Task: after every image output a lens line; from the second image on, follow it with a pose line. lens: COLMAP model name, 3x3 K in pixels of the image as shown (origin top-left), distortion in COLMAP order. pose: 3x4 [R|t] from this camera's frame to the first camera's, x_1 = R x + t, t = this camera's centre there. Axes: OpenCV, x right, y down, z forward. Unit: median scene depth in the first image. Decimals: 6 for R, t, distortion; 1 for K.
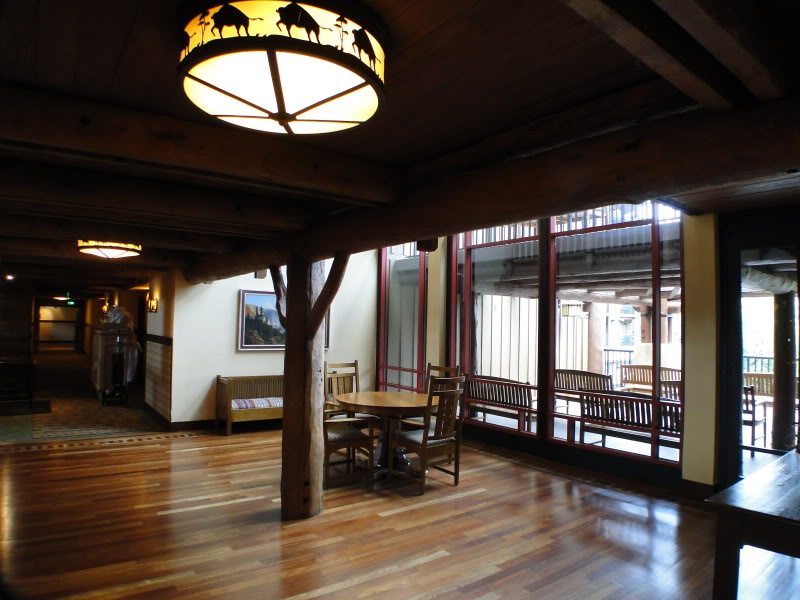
lens RADIAL K [[511.9, 0, 411.0], [0, 511.9, 302.2], [0, 0, 1]] dist [-0.123613, -0.000053]
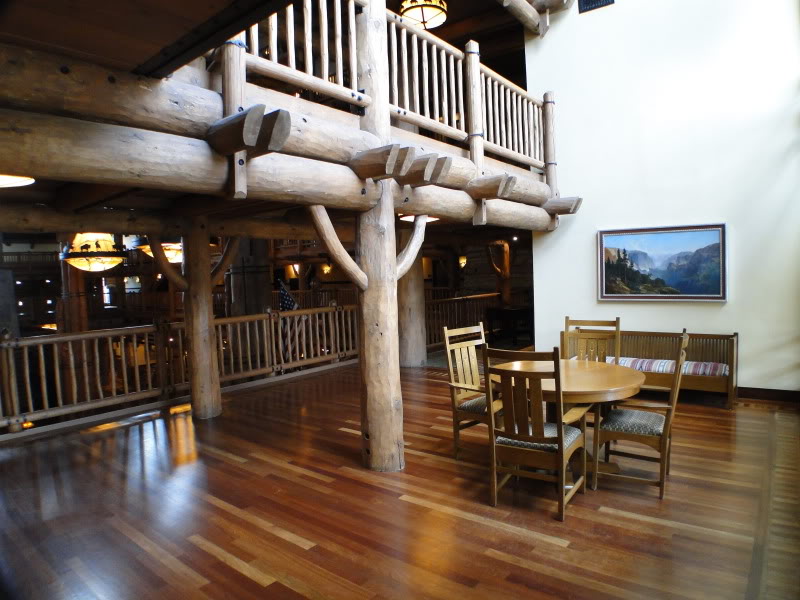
lens RADIAL K [[511.9, 0, 411.0], [0, 511.9, 302.2], [0, 0, 1]] dist [-0.123613, -0.000053]
pose [[0.260793, 0.027204, -0.965011, 0.416486], [0.075059, 0.996006, 0.048363, 0.031027], [0.962472, -0.085046, 0.257710, 0.451945]]
